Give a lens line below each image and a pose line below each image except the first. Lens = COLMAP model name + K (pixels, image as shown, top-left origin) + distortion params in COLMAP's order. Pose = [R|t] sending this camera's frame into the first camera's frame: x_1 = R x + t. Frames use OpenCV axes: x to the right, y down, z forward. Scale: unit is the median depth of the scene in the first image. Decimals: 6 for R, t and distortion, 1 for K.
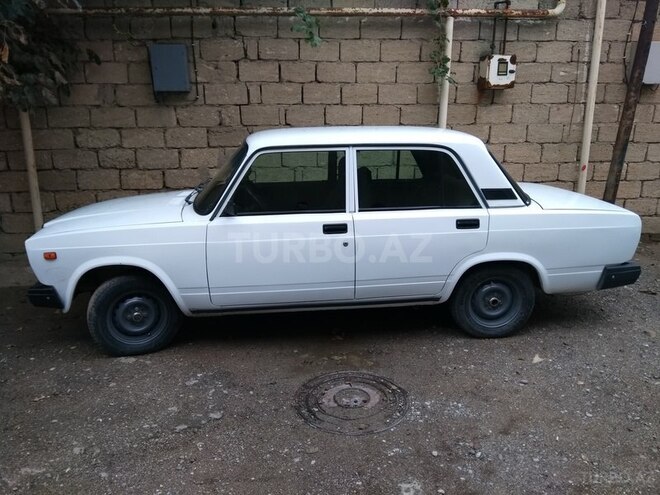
lens RADIAL K [[509.3, 0, 332.0], [0, 509.3, 245.4], [0, 0, 1]] dist [0.114929, -0.190450]
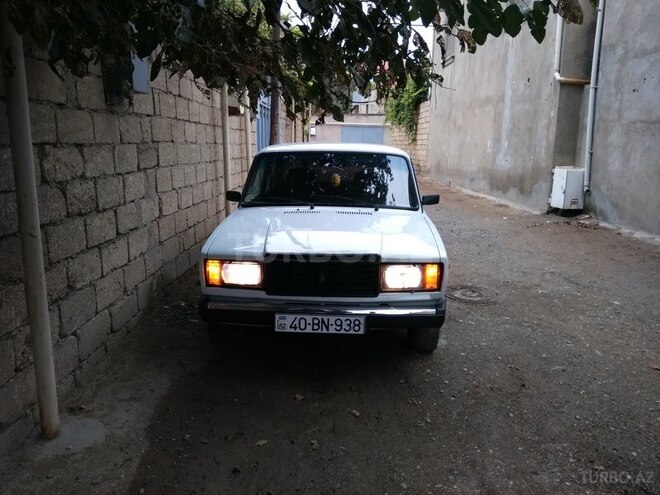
lens RADIAL K [[506.6, 0, 330.7], [0, 506.6, 248.3], [0, 0, 1]] dist [0.079453, -0.110116]
pose [[0.123014, -0.193716, 0.973315, -0.949399], [0.240211, 0.957412, 0.160191, -0.138105], [-0.962895, 0.214095, 0.164308, 0.649241]]
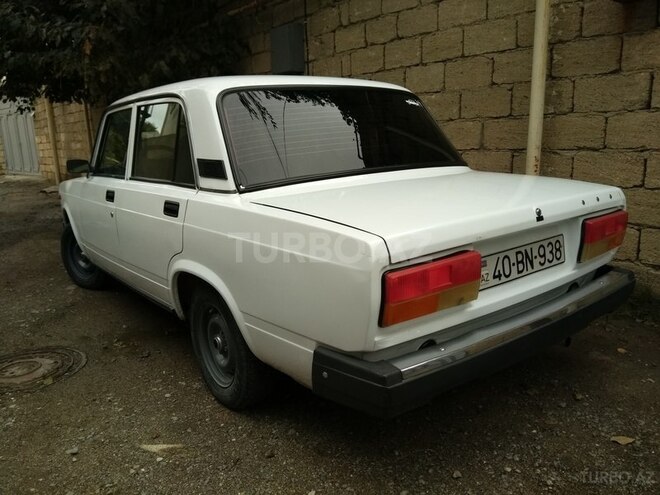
lens RADIAL K [[510.7, 0, 330.0], [0, 510.7, 247.5], [0, 0, 1]] dist [0.075137, -0.122978]
pose [[0.537028, 0.167041, -0.826860, 0.611439], [-0.182107, 0.980042, 0.079712, -0.054599], [0.823673, 0.107769, 0.556730, 0.521865]]
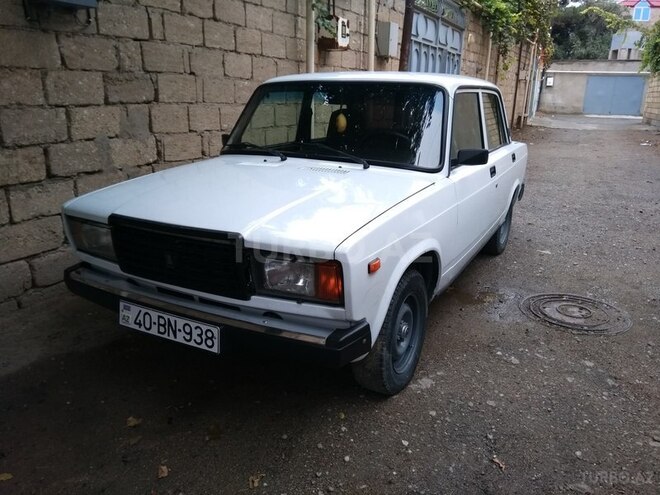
lens RADIAL K [[510.7, 0, 330.0], [0, 510.7, 247.5], [0, 0, 1]] dist [0.075137, -0.122978]
pose [[0.549179, -0.223268, 0.805328, -0.644354], [0.195889, 0.971196, 0.135670, -0.054730], [-0.812422, 0.083248, 0.577096, 0.437595]]
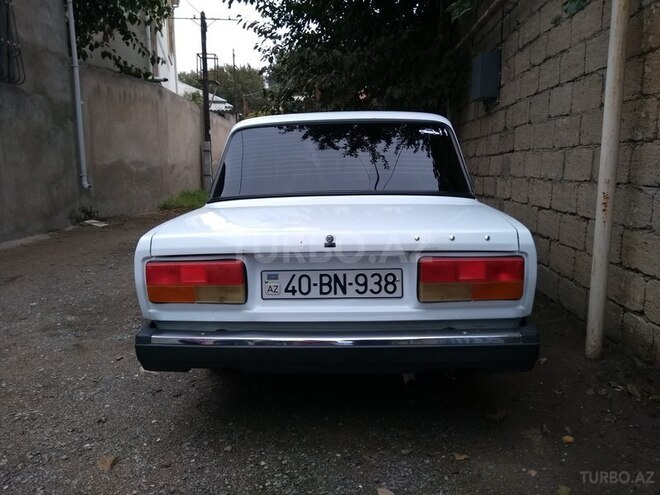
lens RADIAL K [[510.7, 0, 330.0], [0, 510.7, 247.5], [0, 0, 1]] dist [0.075137, -0.122978]
pose [[-0.144176, 0.159216, -0.976660, 0.748920], [-0.236166, 0.952915, 0.190208, -0.136576], [0.960957, 0.258077, -0.099786, 0.855477]]
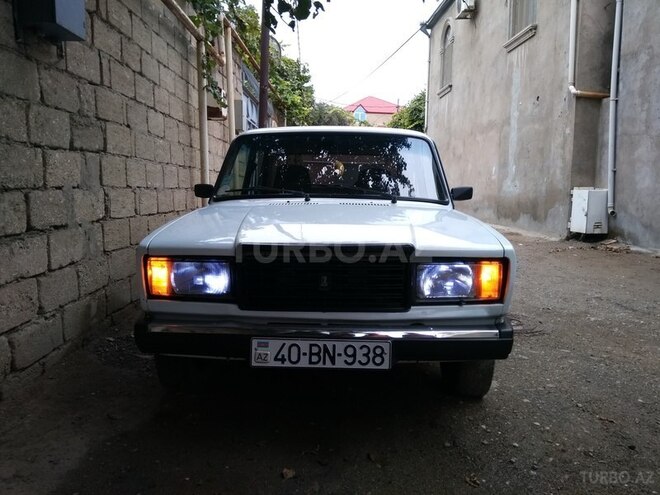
lens RADIAL K [[510.3, 0, 330.0], [0, 510.3, 247.5], [0, 0, 1]] dist [0.064254, -0.097874]
pose [[0.108612, -0.109148, 0.988074, -0.766718], [0.243008, 0.966713, 0.080077, -0.069924], [-0.963924, 0.231413, 0.131521, 0.700774]]
